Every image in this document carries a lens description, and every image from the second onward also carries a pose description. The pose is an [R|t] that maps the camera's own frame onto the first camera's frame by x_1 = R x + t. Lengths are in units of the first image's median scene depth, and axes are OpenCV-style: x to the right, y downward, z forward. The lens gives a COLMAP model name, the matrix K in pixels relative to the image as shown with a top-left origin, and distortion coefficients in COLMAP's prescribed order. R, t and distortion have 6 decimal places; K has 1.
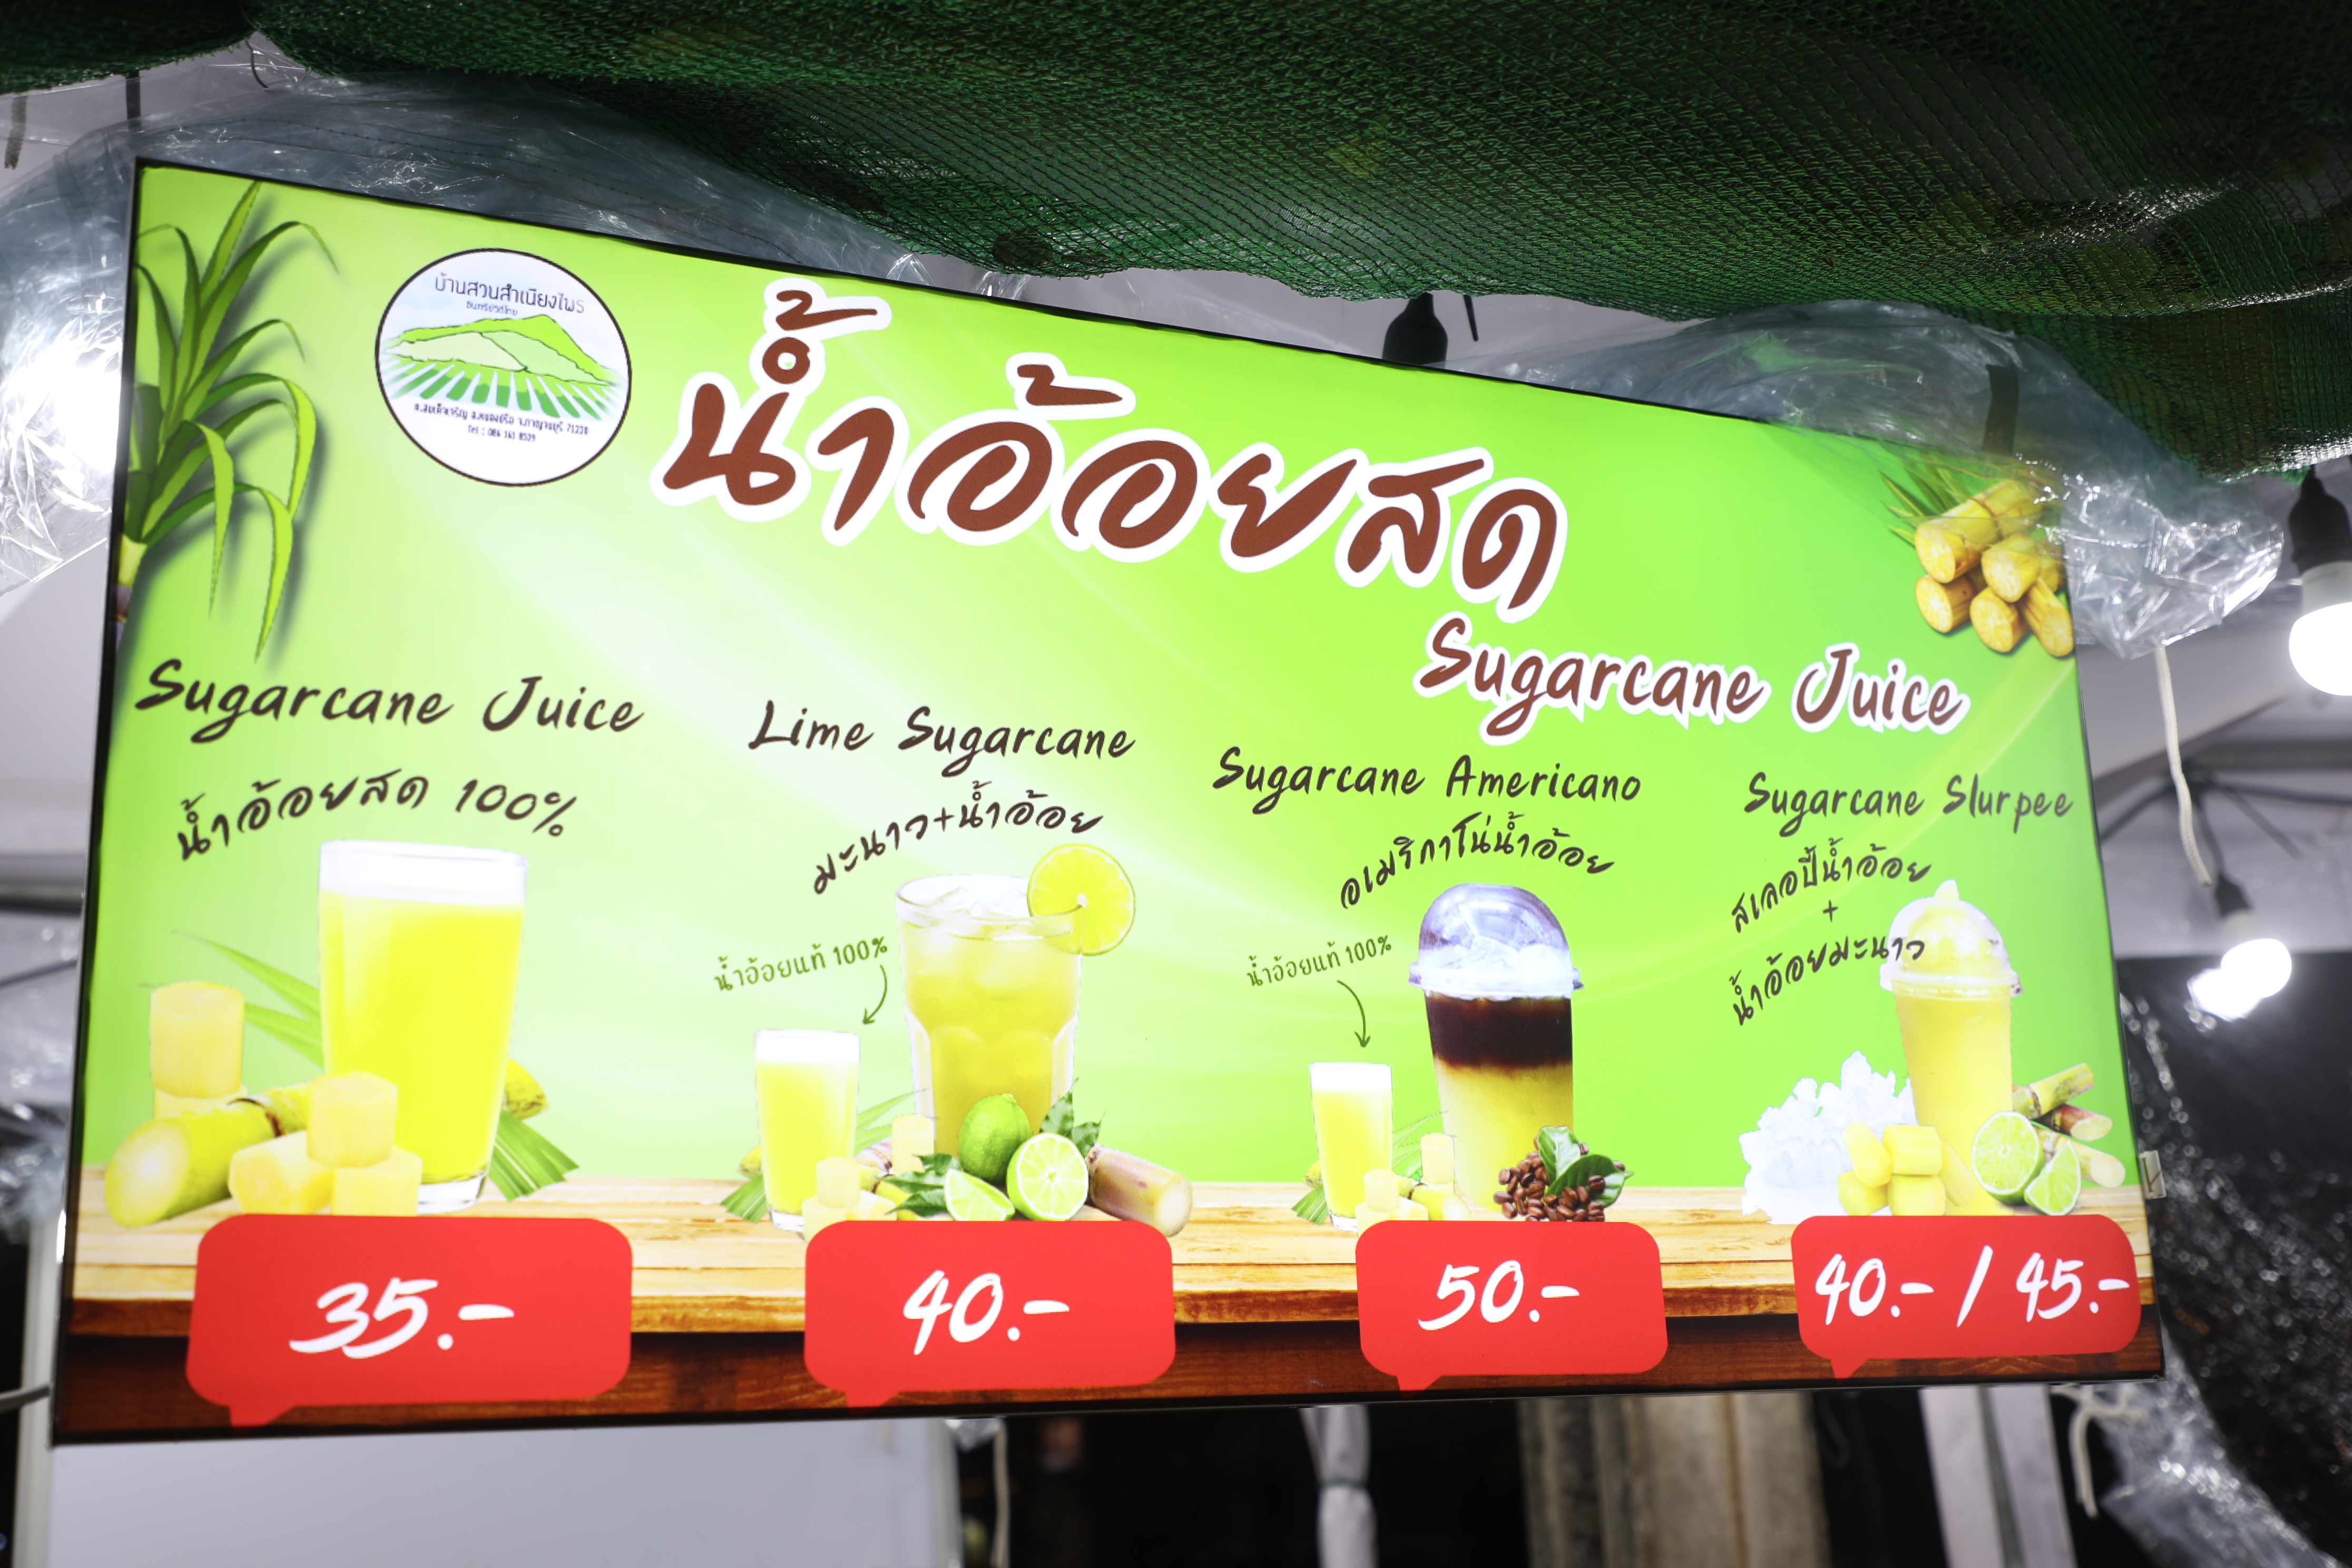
lens RADIAL K [[2639.7, 0, 1176.0], [0, 2639.7, 784.0], [0, 0, 1]] dist [0.019892, 0.018231]
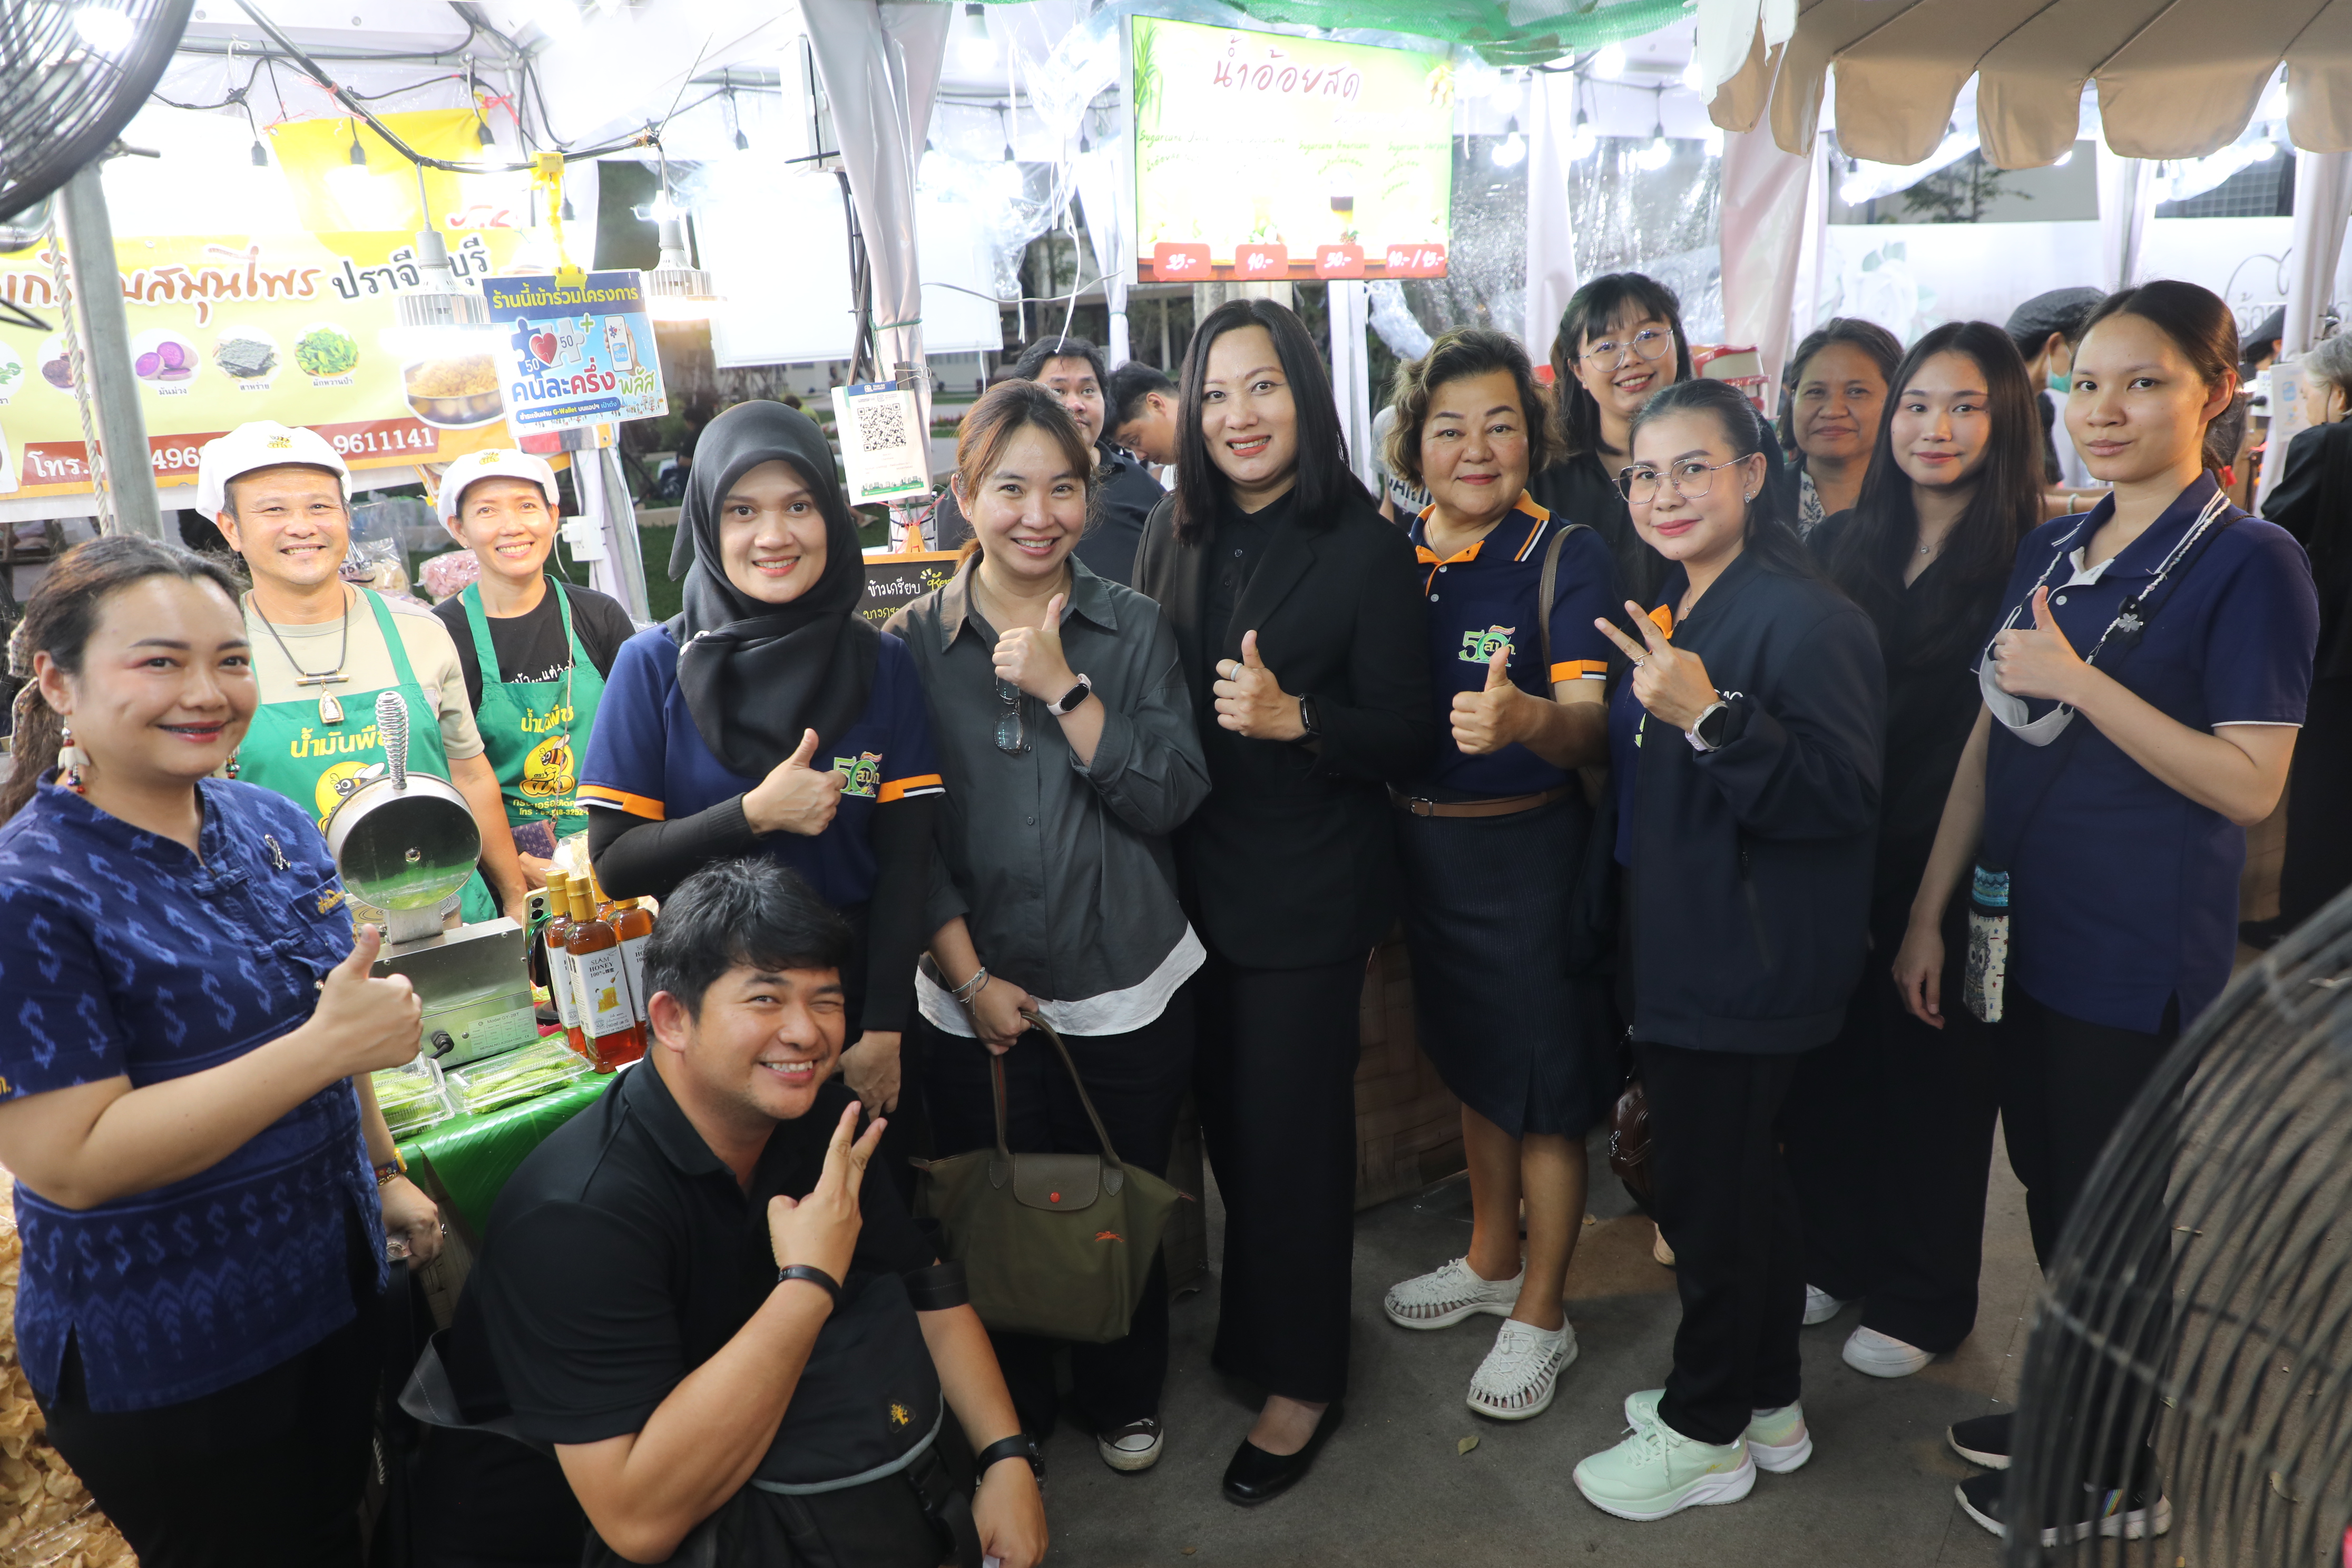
lens RADIAL K [[1676.9, 0, 1176.0], [0, 1676.9, 784.0], [0, 0, 1]] dist [0.002319, 0.008041]
pose [[0.953724, -0.067260, 0.293065, -1.118837], [-0.085985, 0.872950, 0.480171, -0.418247], [-0.288128, -0.483150, 0.826770, -1.916908]]
